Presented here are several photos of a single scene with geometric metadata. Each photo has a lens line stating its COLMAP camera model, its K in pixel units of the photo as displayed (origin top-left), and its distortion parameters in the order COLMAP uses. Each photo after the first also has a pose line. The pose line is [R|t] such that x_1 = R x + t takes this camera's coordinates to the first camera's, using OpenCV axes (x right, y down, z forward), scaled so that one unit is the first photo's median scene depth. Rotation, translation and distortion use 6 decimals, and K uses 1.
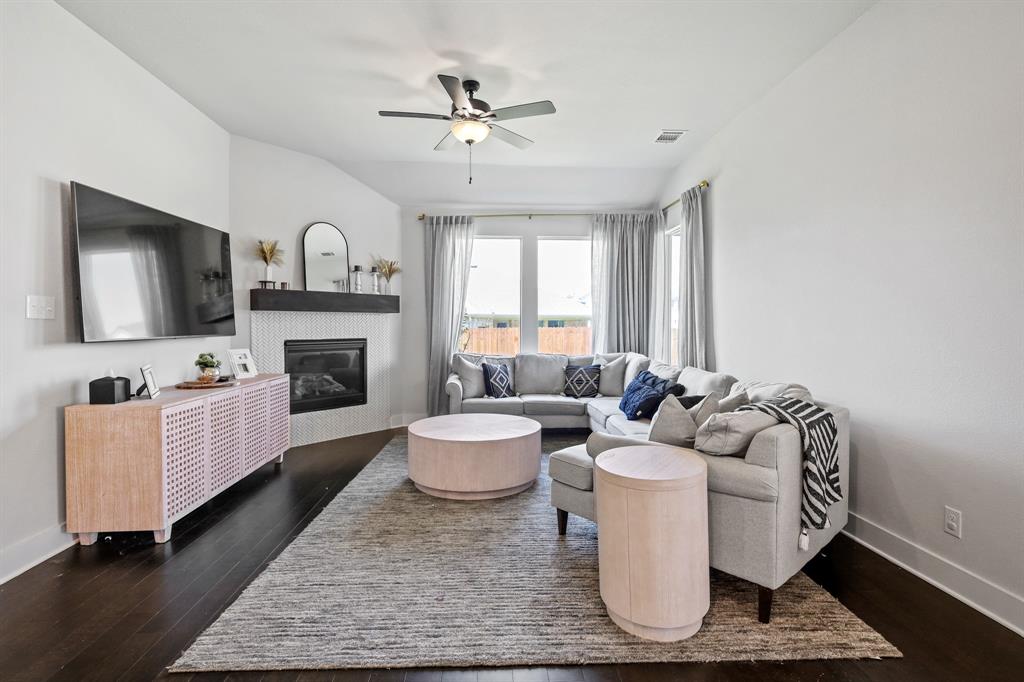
lens RADIAL K [[480.0, 0, 516.6], [0, 480.0, 334.3], [0, 0, 1]] dist [-0.003089, 0.001953]
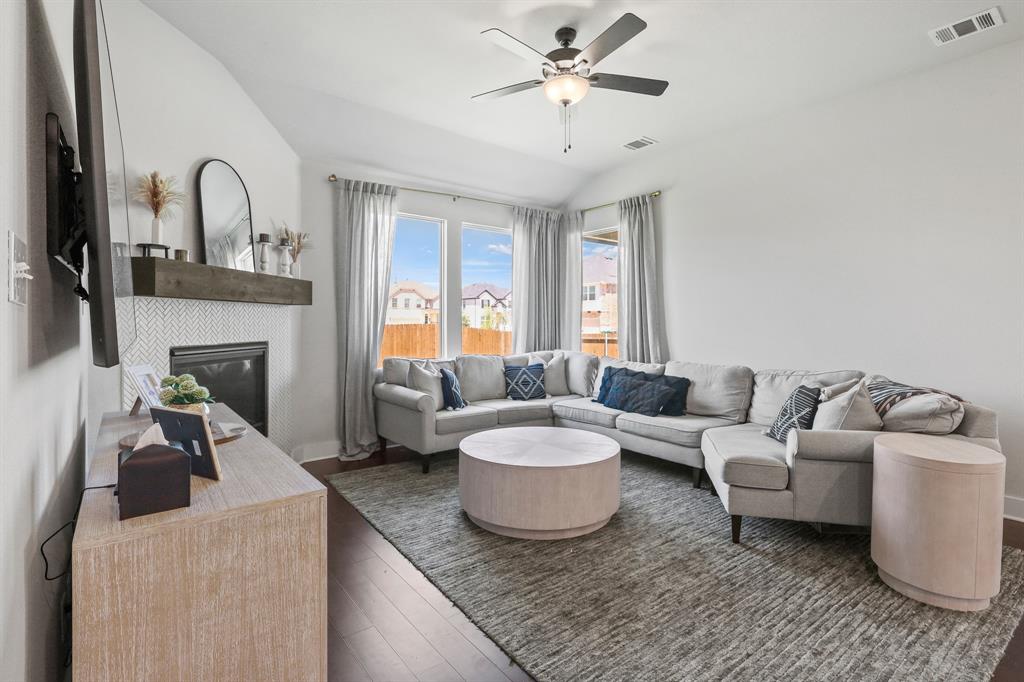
lens RADIAL K [[480.0, 0, 515.9], [0, 480.0, 327.9], [0, 0, 1]] dist [-0.003089, 0.001953]
pose [[0.822585, -0.004691, 0.568623, -0.419227], [0.010339, 0.999924, -0.006709, -0.002560], [-0.568548, 0.011398, 0.822571, 0.242601]]
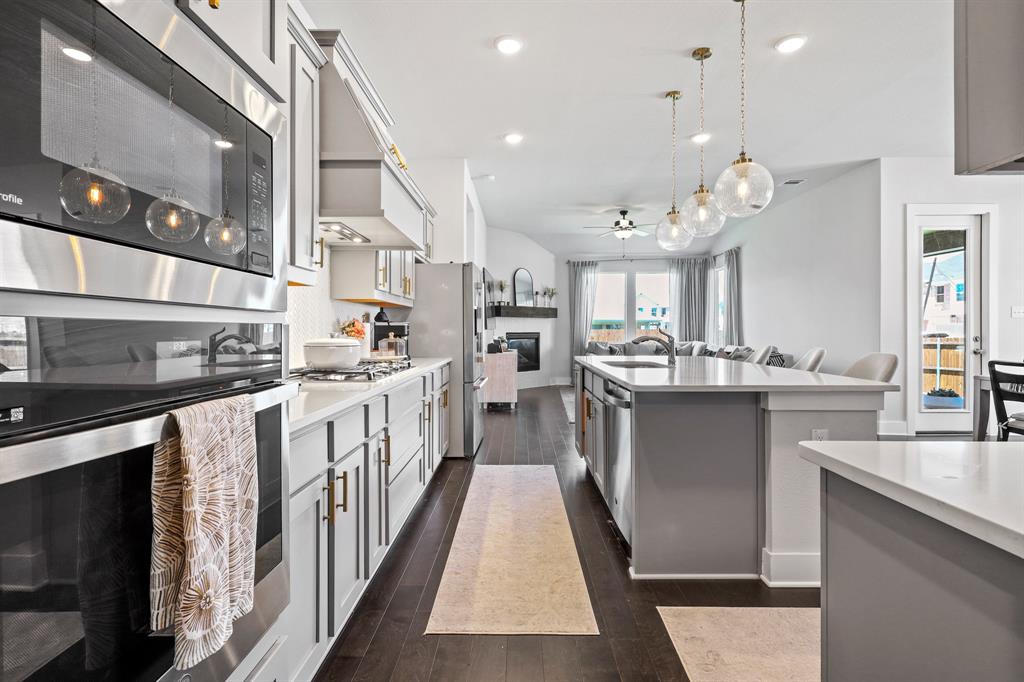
lens RADIAL K [[480.0, 0, 518.1], [0, 480.0, 333.6], [0, 0, 1]] dist [-0.003089, 0.001953]
pose [[0.996892, 0.000972, -0.078780, -0.258862], [-0.001998, 0.999914, -0.012940, 0.036004], [0.078760, 0.013057, 0.996808, -0.767982]]
